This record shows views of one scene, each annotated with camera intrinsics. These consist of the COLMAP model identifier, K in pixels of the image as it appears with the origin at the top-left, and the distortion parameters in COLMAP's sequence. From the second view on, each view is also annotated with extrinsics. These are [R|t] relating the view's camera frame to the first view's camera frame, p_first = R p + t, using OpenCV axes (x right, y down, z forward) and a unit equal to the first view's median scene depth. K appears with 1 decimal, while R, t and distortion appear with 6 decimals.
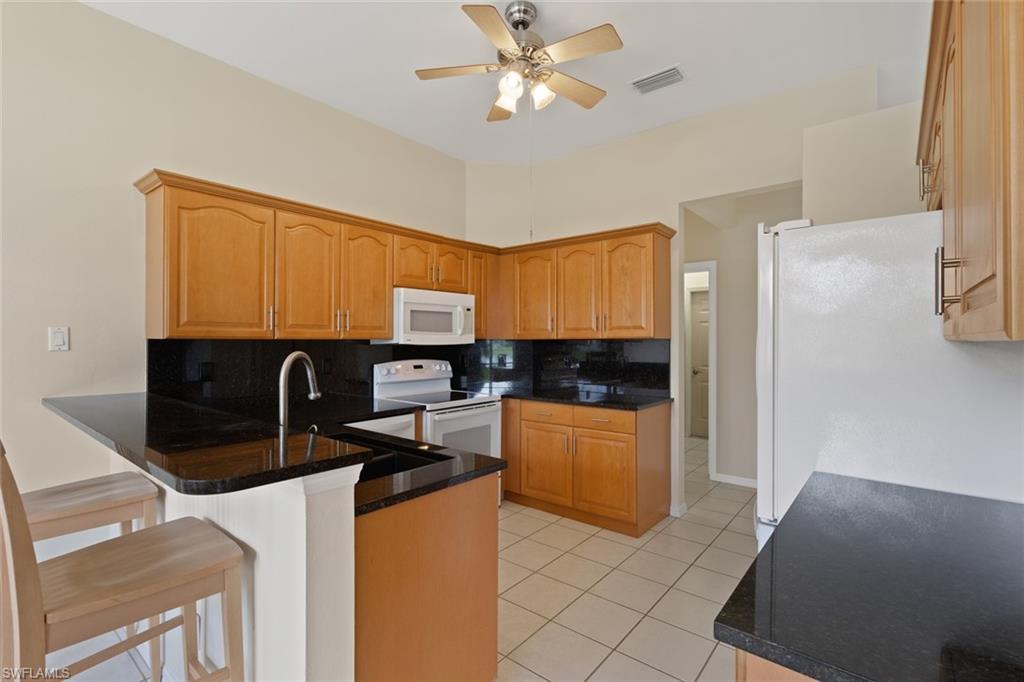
lens RADIAL K [[469.5, 0, 512.4], [0, 469.5, 340.2], [0, 0, 1]] dist [-0.003554, 0.000010]
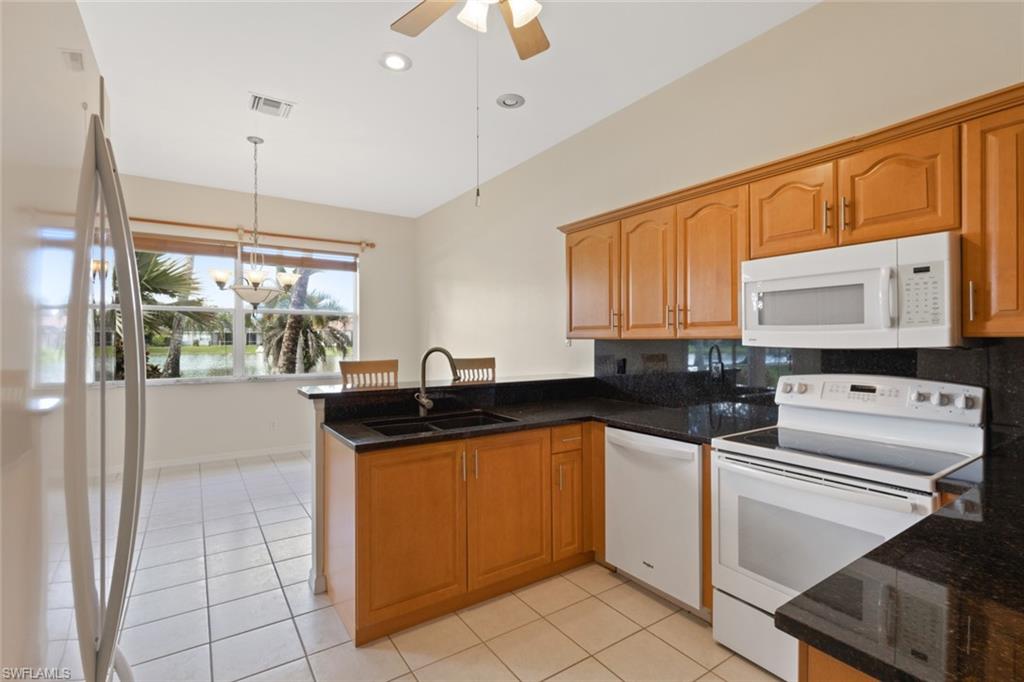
lens RADIAL K [[469.5, 0, 511.8], [0, 469.5, 337.5], [0, 0, 1]] dist [-0.003554, 0.000010]
pose [[-0.281675, -0.006036, -0.959491, 0.453132], [-0.000906, 0.999981, -0.006024, 0.000685], [0.959510, -0.000828, -0.281675, 0.788428]]
